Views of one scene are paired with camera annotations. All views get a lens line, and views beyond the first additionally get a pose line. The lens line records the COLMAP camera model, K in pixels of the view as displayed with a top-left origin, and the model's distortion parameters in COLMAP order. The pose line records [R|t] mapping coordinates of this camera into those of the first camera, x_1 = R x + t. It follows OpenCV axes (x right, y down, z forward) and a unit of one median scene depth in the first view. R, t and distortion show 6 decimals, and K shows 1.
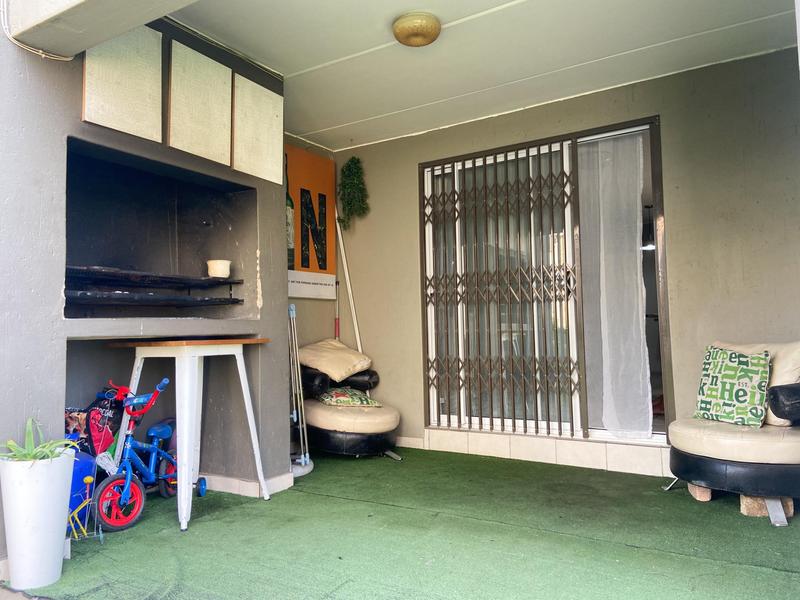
lens RADIAL K [[626.7, 0, 400.0], [0, 626.7, 300.0], [0, 0, 1]] dist [0.123075, -0.156996]
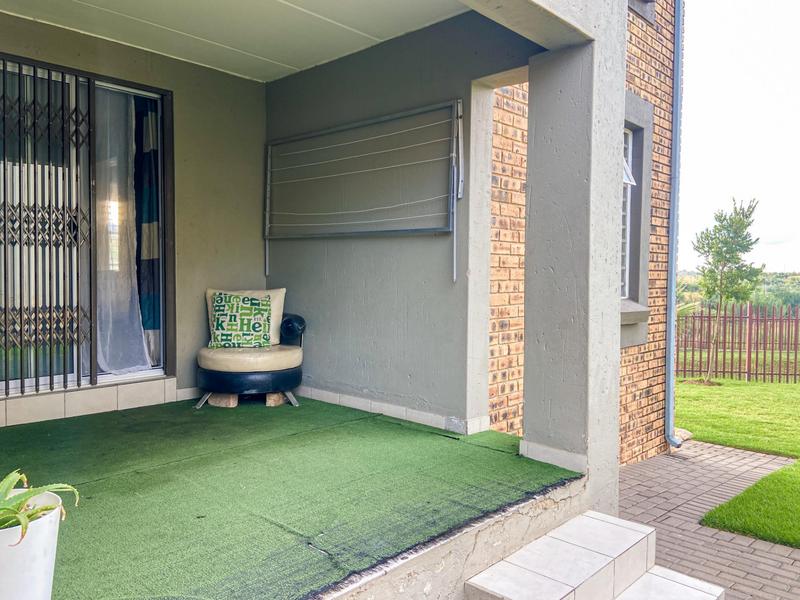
lens RADIAL K [[626.7, 0, 400.0], [0, 626.7, 300.0], [0, 0, 1]] dist [0.123075, -0.156996]
pose [[0.163920, -0.019717, 0.986277, -0.765411], [-0.063353, 0.997526, 0.030471, 0.025634], [-0.984437, -0.067479, 0.162265, 0.448134]]
